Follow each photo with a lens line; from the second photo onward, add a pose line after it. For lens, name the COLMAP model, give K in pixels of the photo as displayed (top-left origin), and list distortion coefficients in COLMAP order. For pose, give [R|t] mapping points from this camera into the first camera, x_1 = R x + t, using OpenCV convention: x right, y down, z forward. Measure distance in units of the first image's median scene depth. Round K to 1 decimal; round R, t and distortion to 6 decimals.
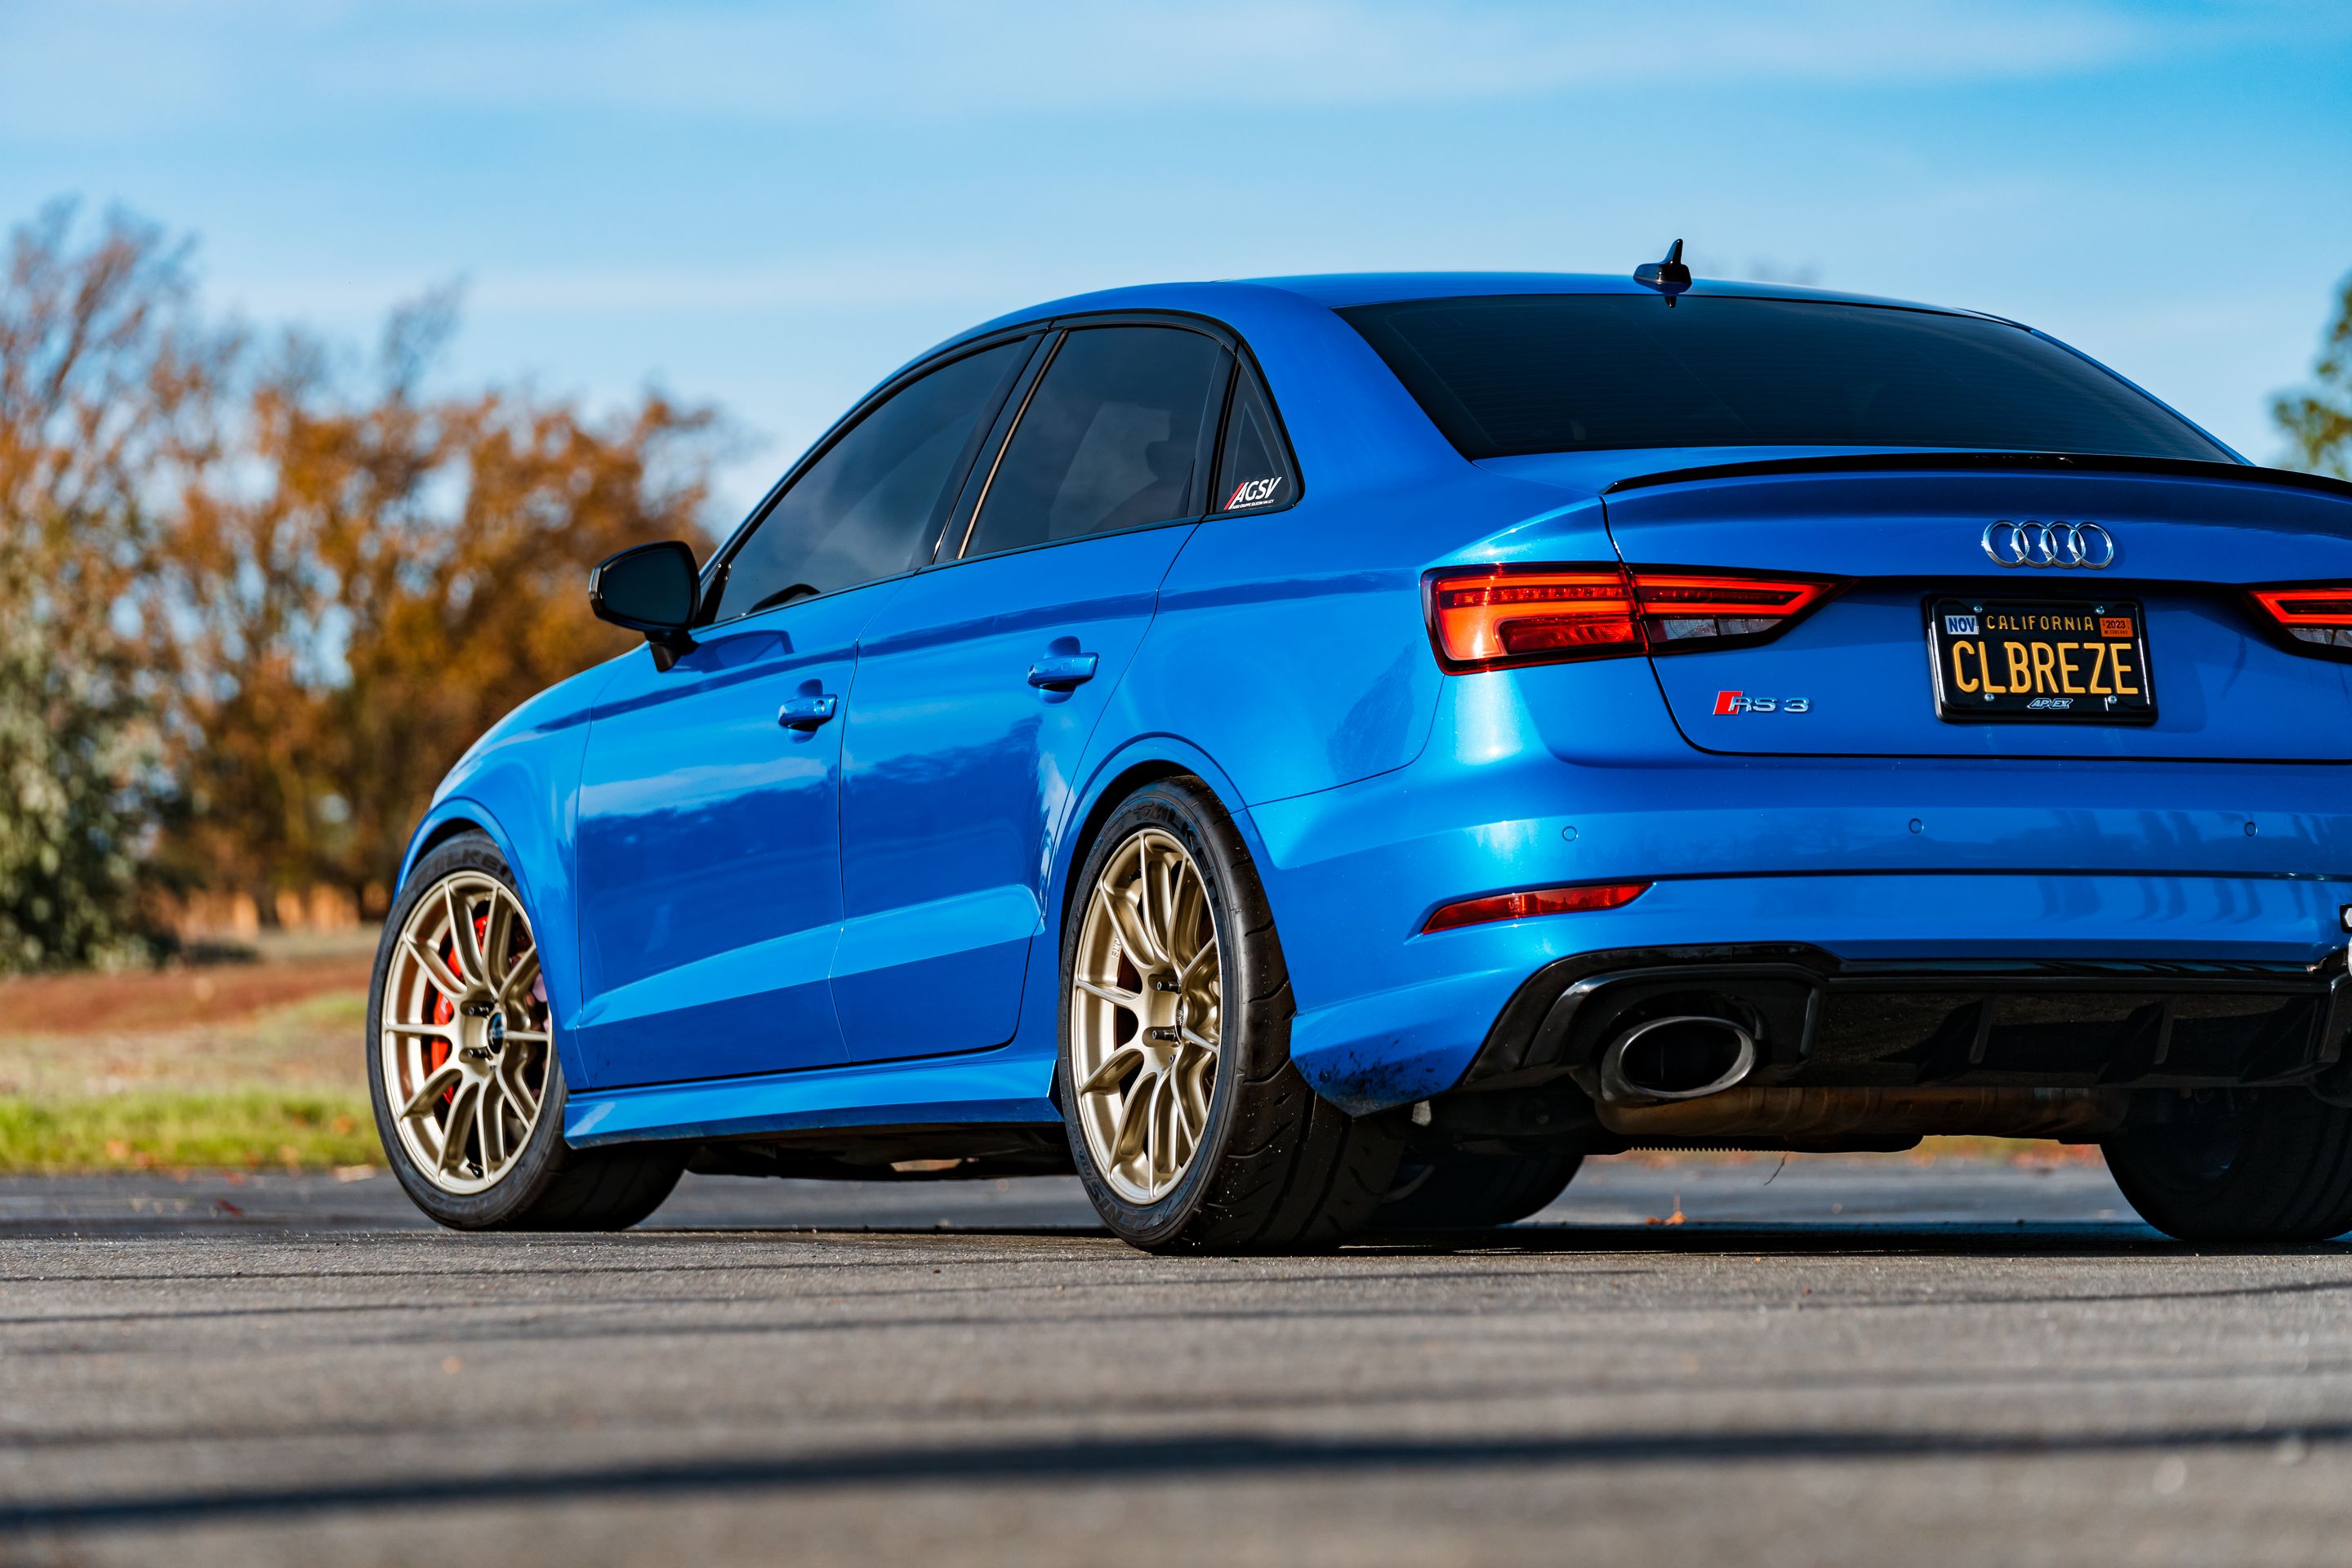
lens RADIAL K [[11715.6, 0, 1176.0], [0, 11715.6, 784.0], [0, 0, 1]] dist [-0.105615, 3.328732]
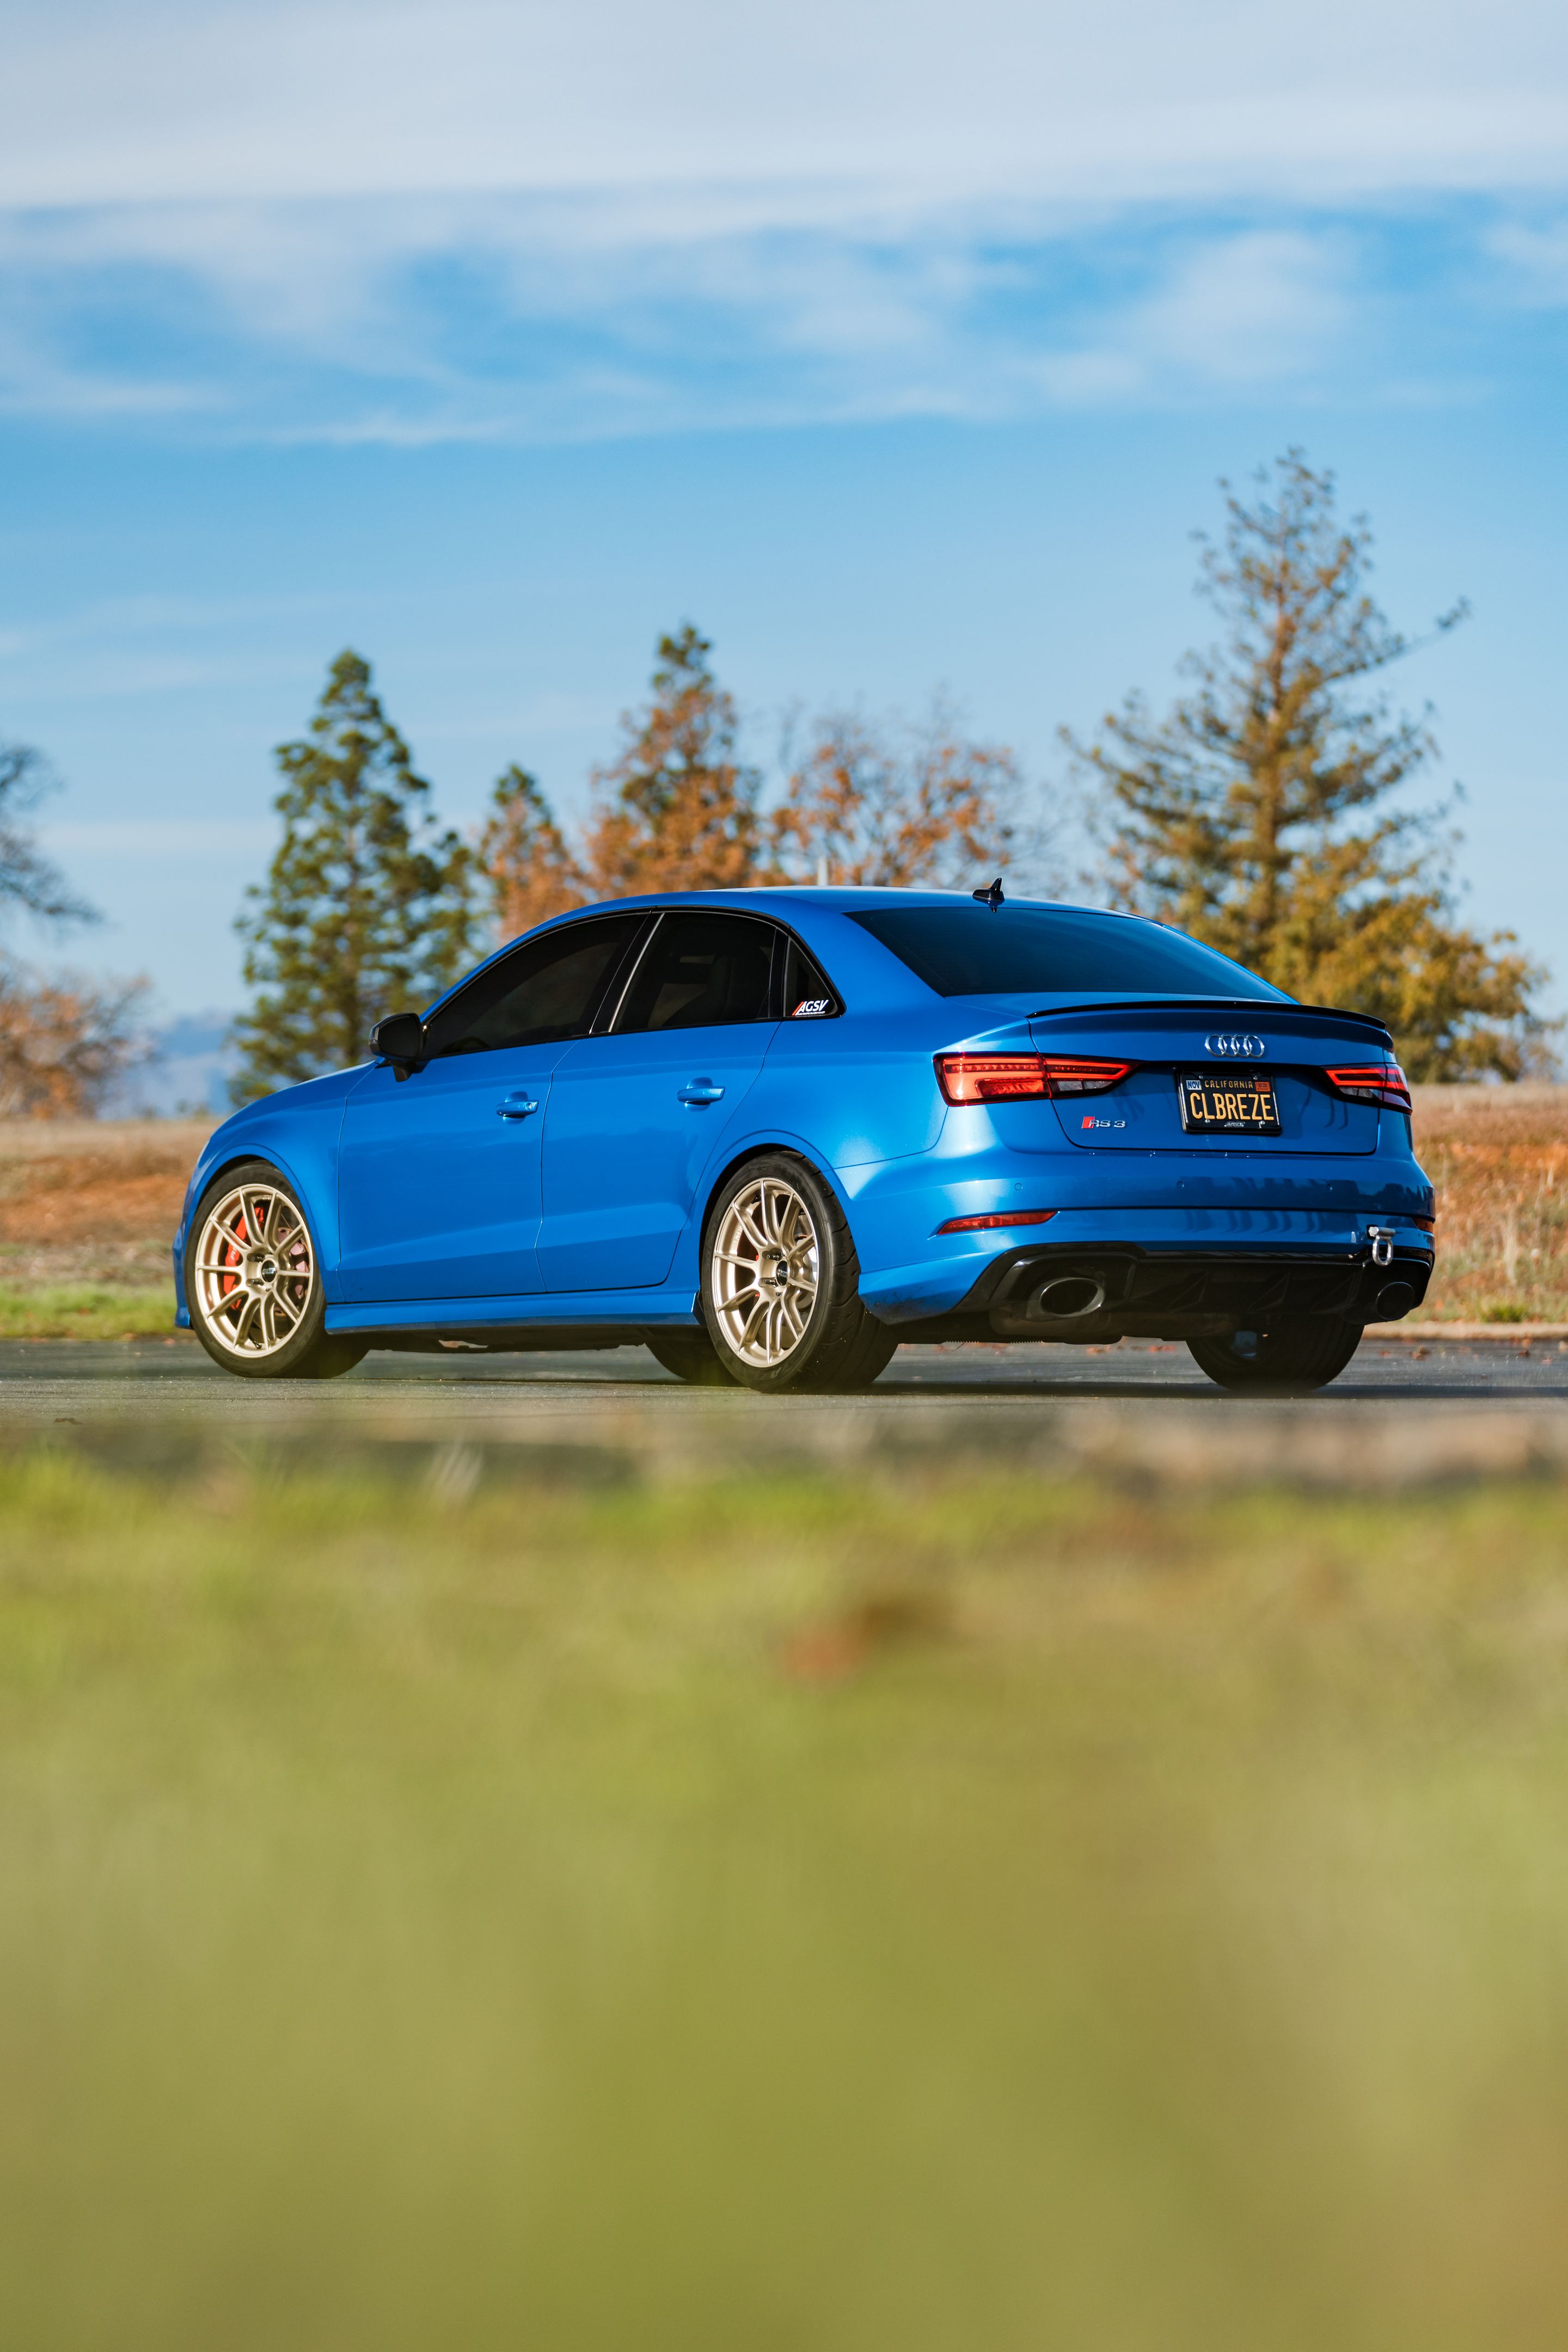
lens RADIAL K [[10486.3, 0, 784.0], [0, 10486.3, 1176.0], [0, 0, 1]] dist [-0.292178, 4.473713]
pose [[0.983035, 0.014126, 0.182873, -0.328095], [-0.017200, 0.999736, 0.015237, -0.023888], [-0.182609, -0.018124, 0.983019, -0.754224]]
